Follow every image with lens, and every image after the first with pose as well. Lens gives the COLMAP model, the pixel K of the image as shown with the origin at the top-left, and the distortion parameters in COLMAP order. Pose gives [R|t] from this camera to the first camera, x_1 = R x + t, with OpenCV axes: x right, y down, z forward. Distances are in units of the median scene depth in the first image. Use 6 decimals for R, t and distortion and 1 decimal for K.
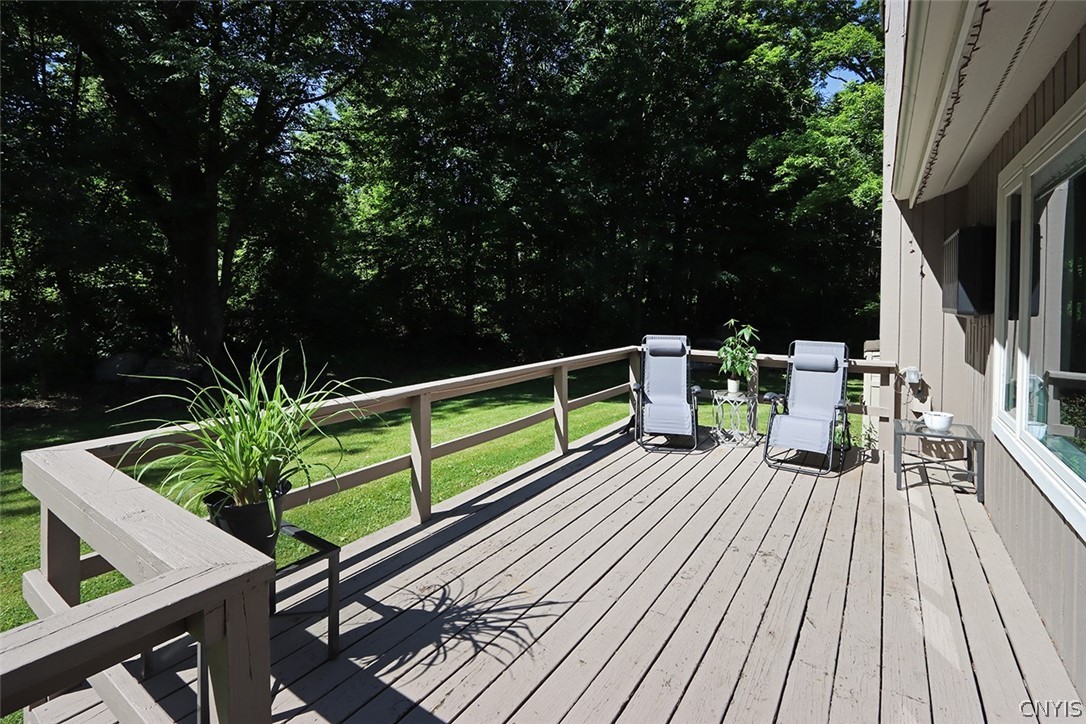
lens RADIAL K [[499.9, 0, 541.2], [0, 499.9, 359.1], [0, 0, 1]] dist [0.001115, -0.000120]
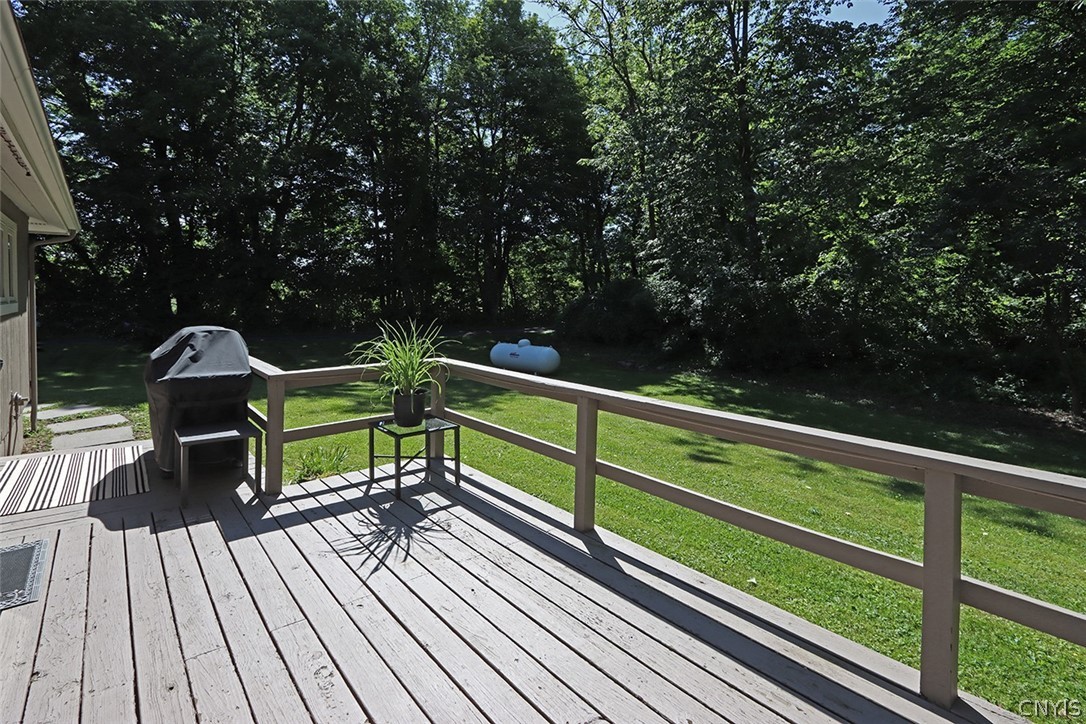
lens RADIAL K [[499.9, 0, 542.4], [0, 499.9, 361.8], [0, 0, 1]] dist [0.001115, -0.000120]
pose [[-0.255708, 0.111803, -0.960267, 0.969335], [-0.119550, 0.982009, 0.146169, -0.185361], [0.959334, 0.152177, -0.237742, 1.585085]]
